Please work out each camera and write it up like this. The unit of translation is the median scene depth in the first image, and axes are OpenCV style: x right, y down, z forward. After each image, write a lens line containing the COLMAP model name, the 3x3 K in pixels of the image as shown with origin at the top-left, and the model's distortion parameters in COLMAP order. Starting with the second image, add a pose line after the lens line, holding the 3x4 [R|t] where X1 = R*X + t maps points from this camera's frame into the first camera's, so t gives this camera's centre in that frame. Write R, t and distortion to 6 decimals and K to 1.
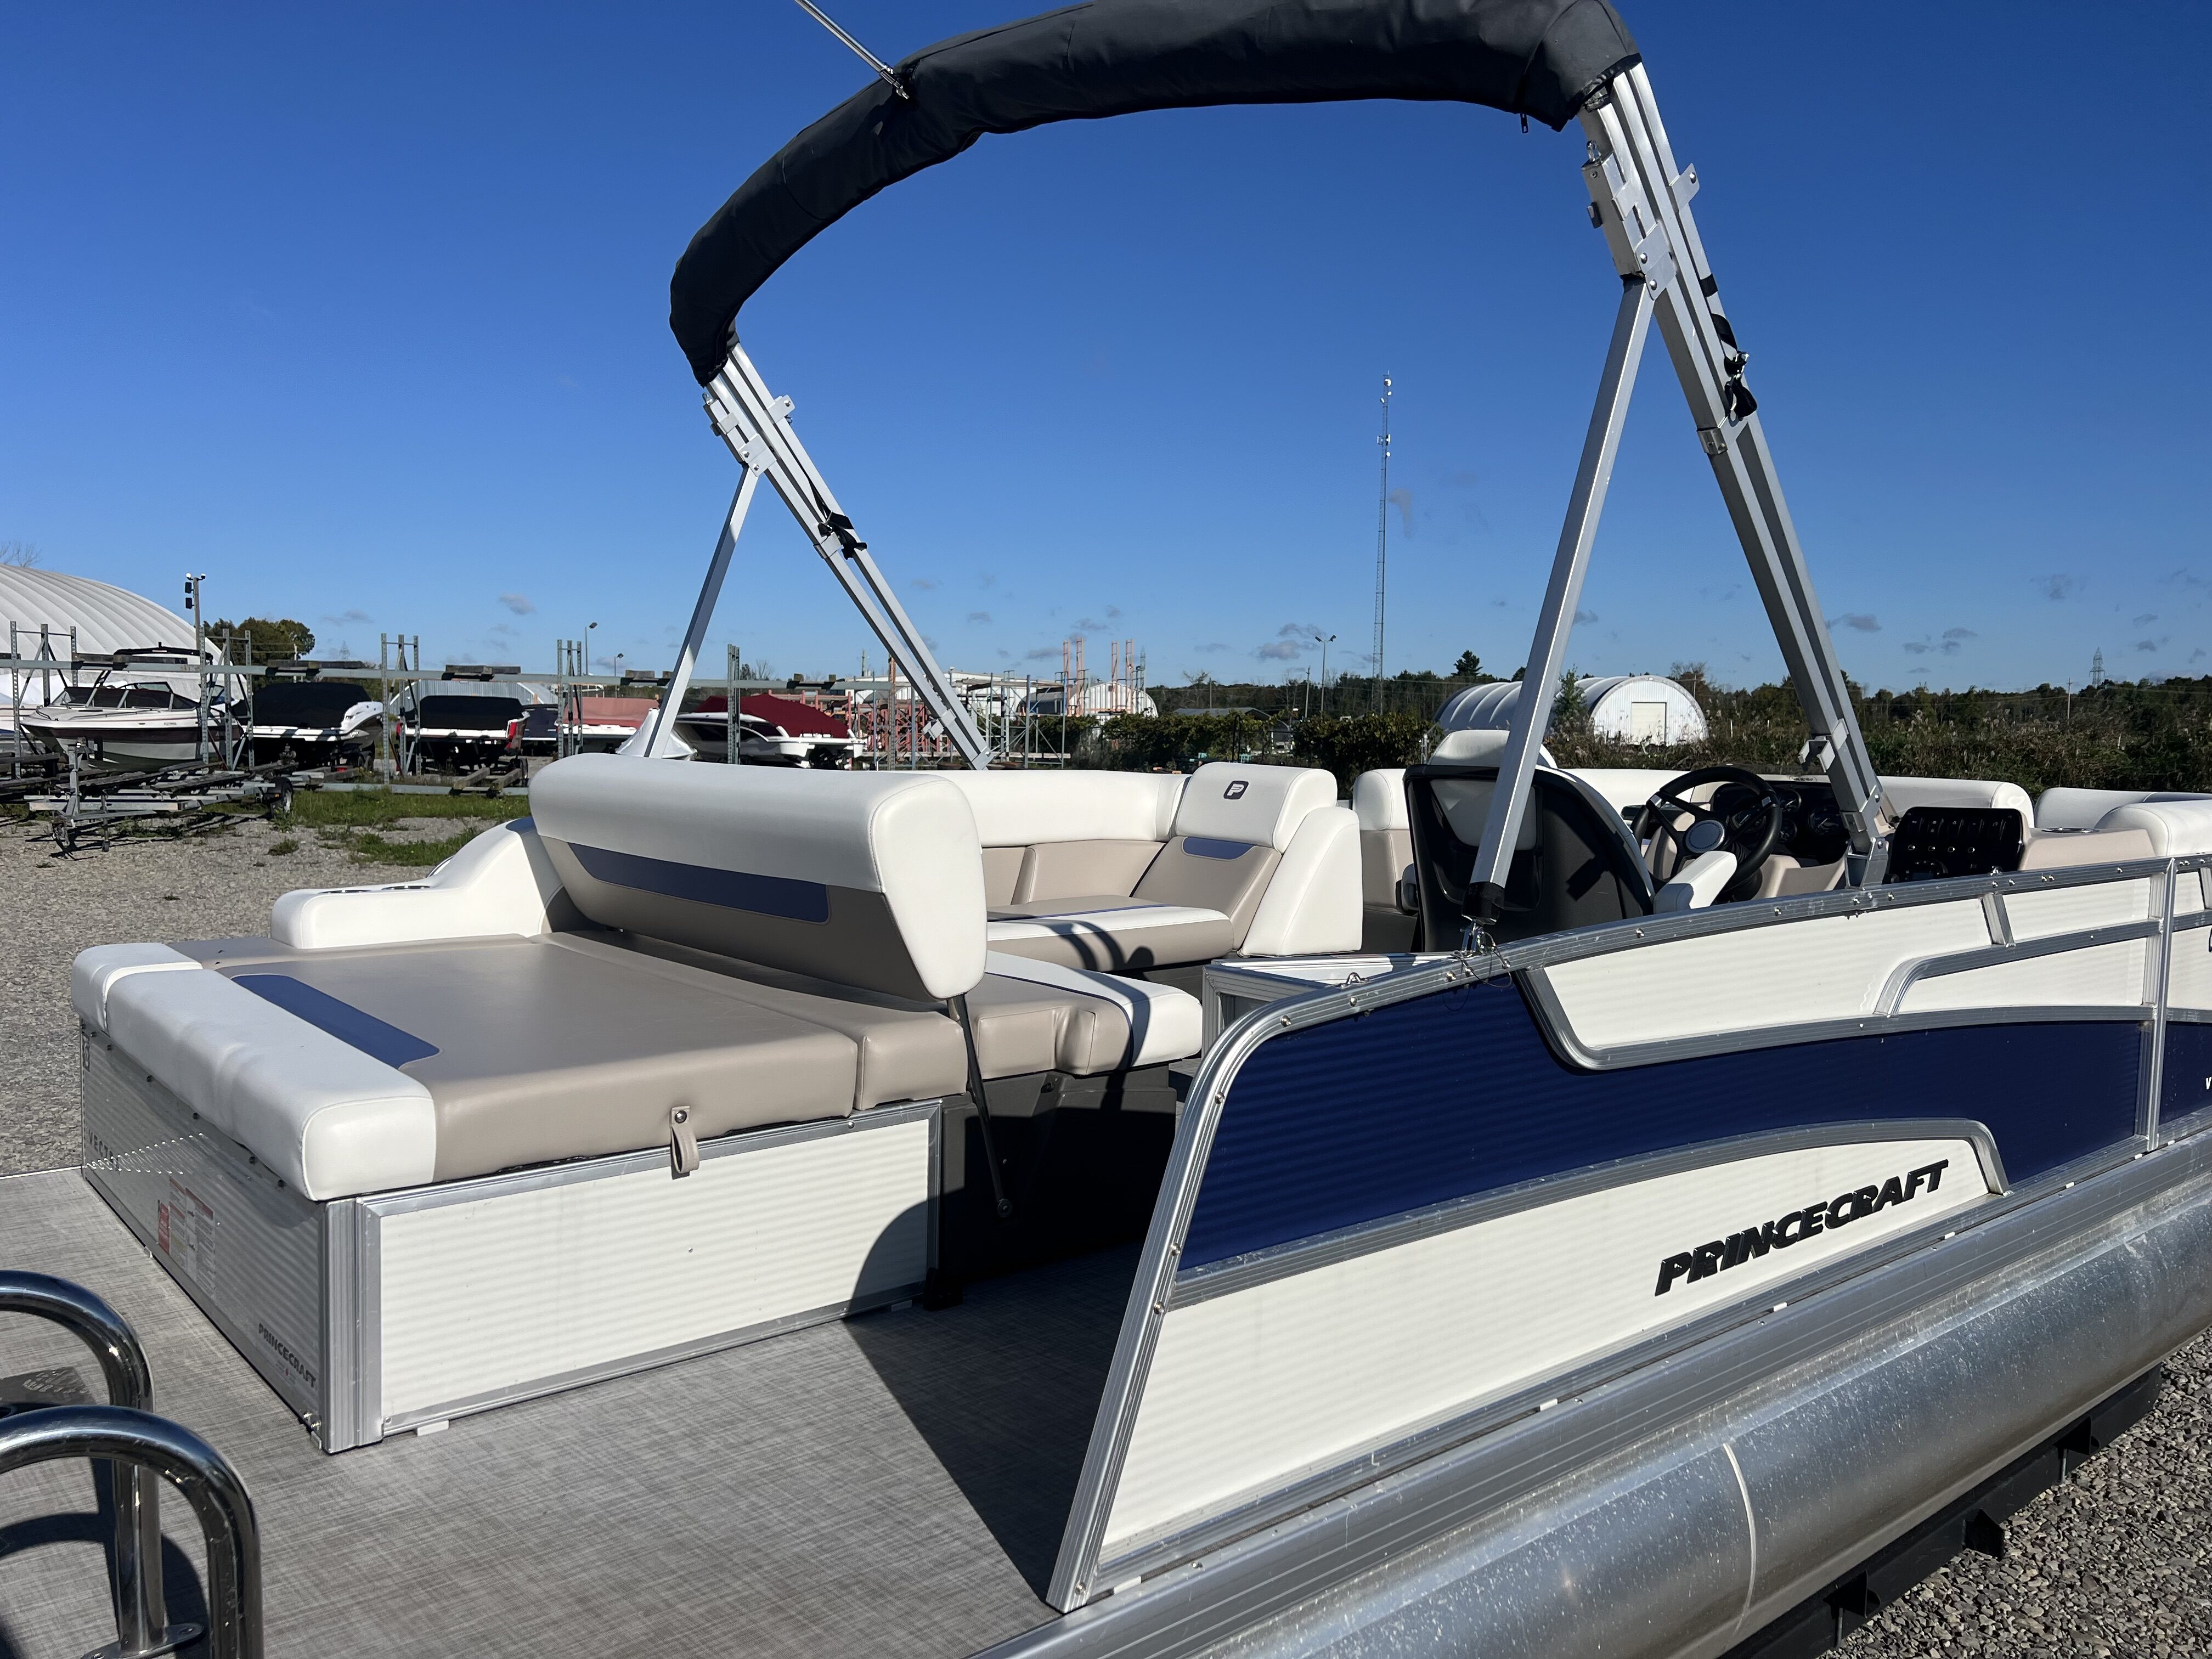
lens RADIAL K [[1655.0, 0, 1099.9], [0, 1655.0, 838.2], [0, 0, 1]] dist [0.054759, -0.068329]
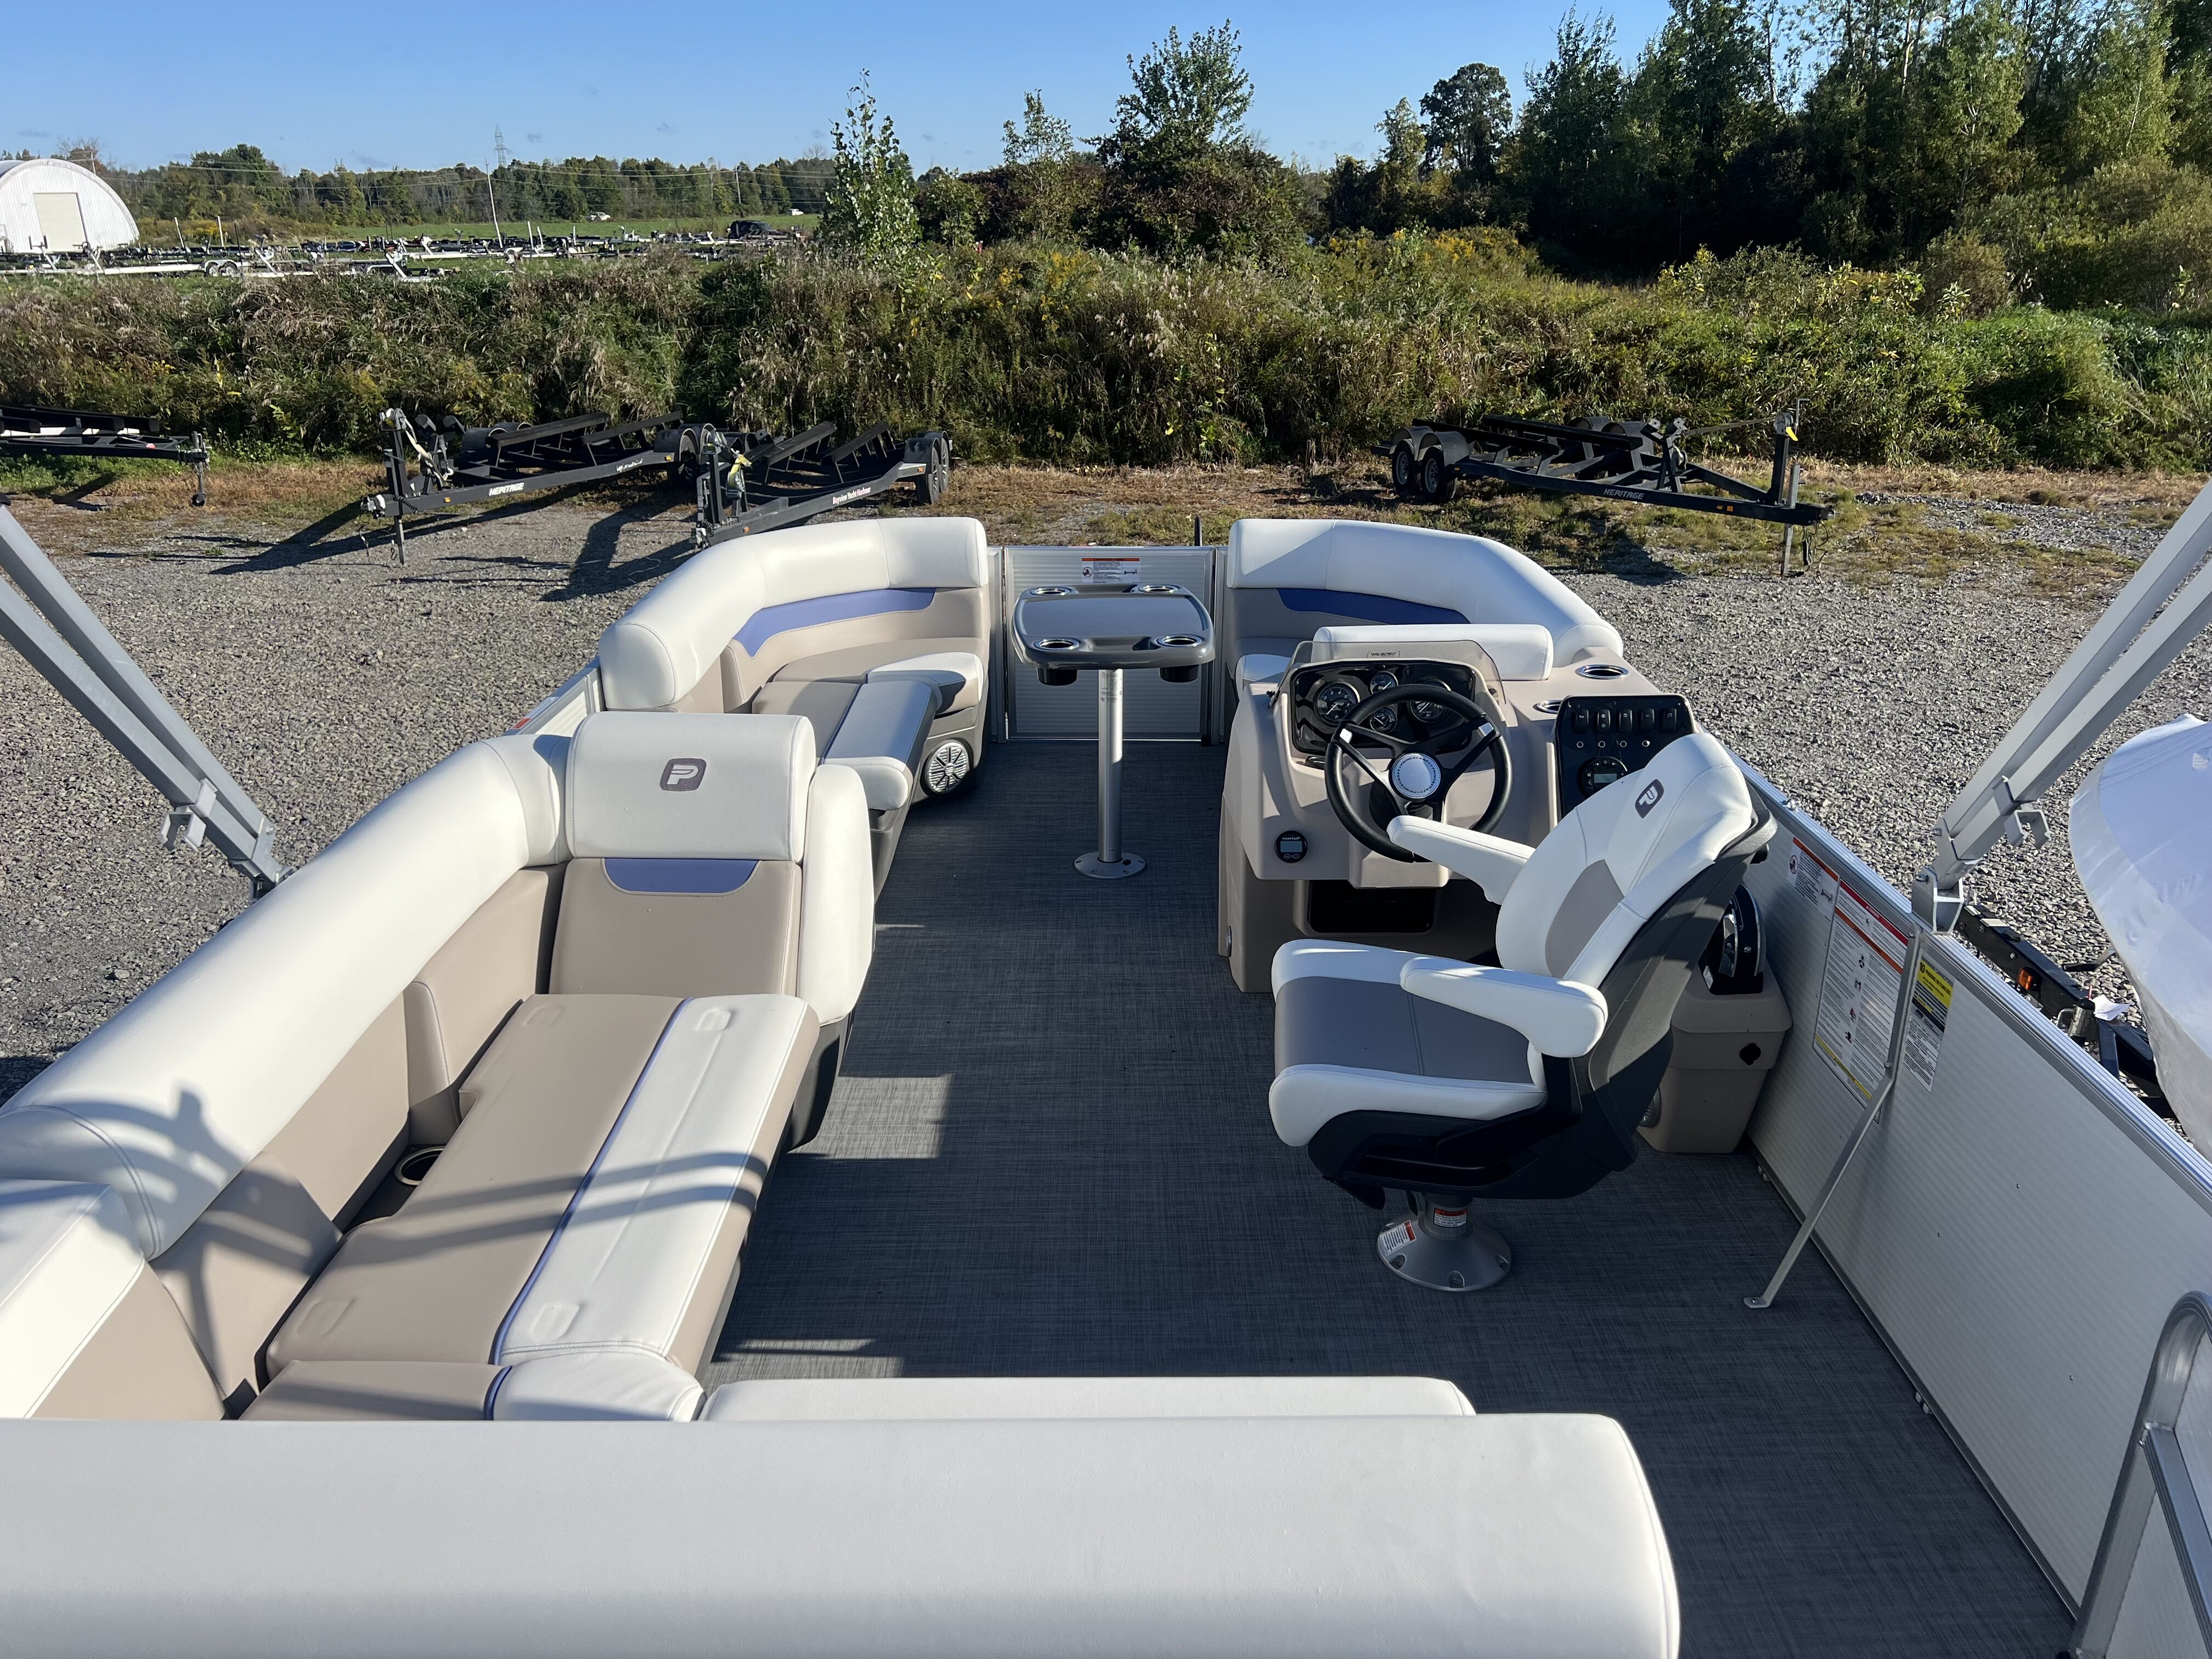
lens RADIAL K [[1651.6, 0, 1104.0], [0, 1651.6, 844.2], [0, 0, 1]] dist [0.045699, -0.048212]
pose [[0.650177, -0.287540, 0.703271, -0.430741], [0.068783, 0.944096, 0.322414, -0.312884], [-0.756663, -0.161254, 0.633608, 0.755091]]
